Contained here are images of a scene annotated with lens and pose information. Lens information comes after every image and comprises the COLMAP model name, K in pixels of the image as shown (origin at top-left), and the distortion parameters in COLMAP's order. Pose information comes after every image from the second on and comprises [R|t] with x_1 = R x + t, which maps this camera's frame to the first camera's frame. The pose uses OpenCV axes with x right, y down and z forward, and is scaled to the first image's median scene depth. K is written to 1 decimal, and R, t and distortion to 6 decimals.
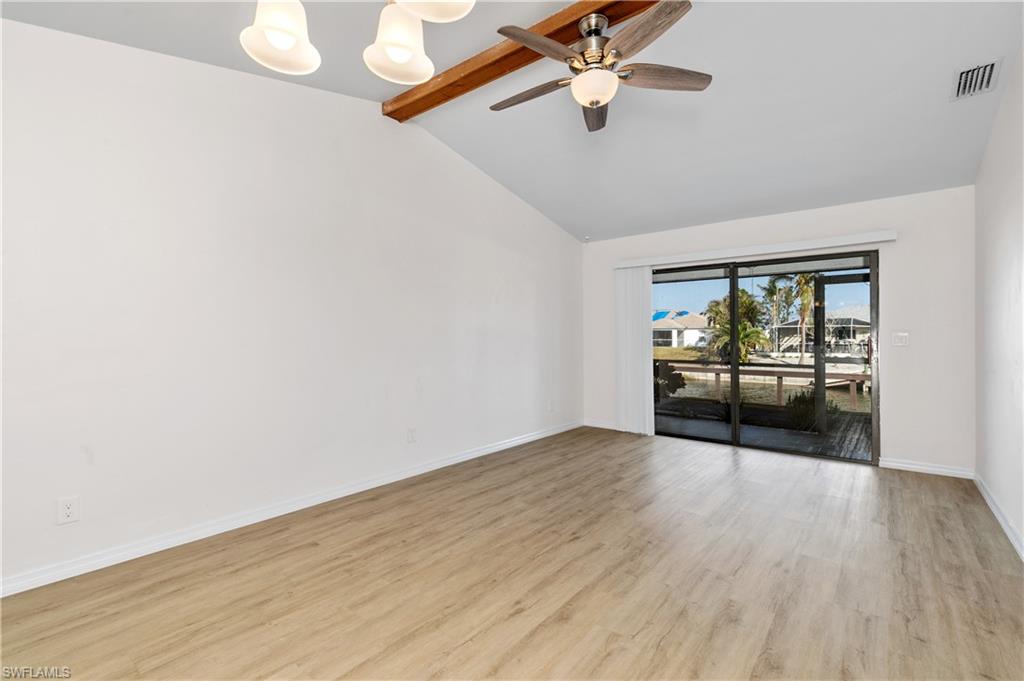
lens RADIAL K [[465.7, 0, 520.4], [0, 465.7, 336.9], [0, 0, 1]] dist [0.009646, -0.000883]
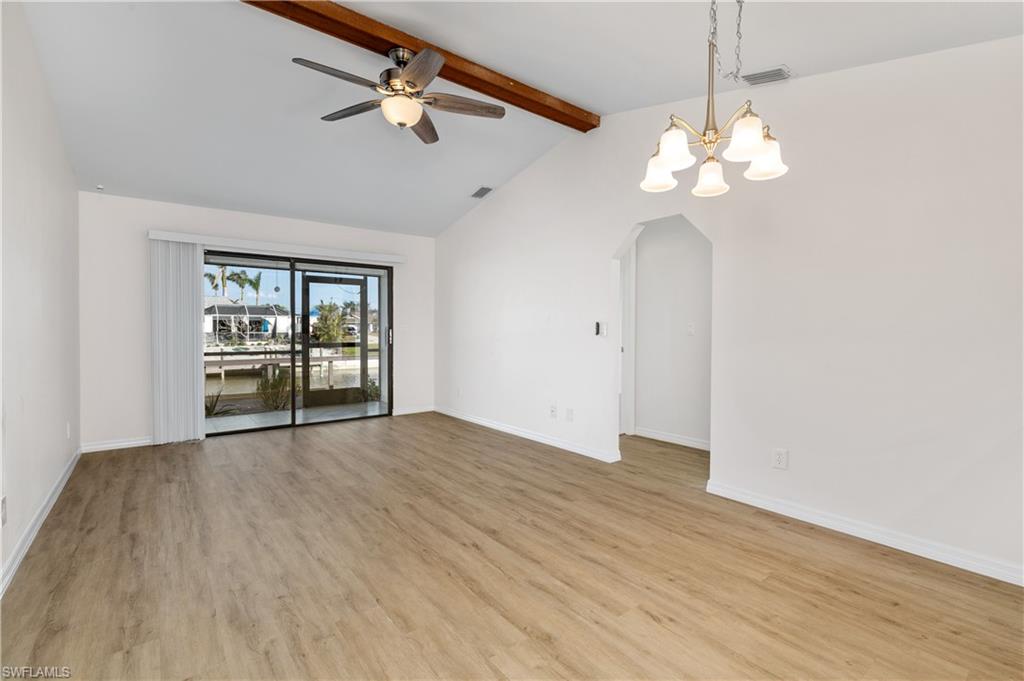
lens RADIAL K [[465.7, 0, 521.2], [0, 465.7, 339.4], [0, 0, 1]] dist [0.009646, -0.000883]
pose [[0.226373, -0.025047, 0.973718, -0.956236], [-0.001753, 0.999657, 0.026121, 0.000776], [-0.974039, -0.007620, 0.226252, 0.487264]]
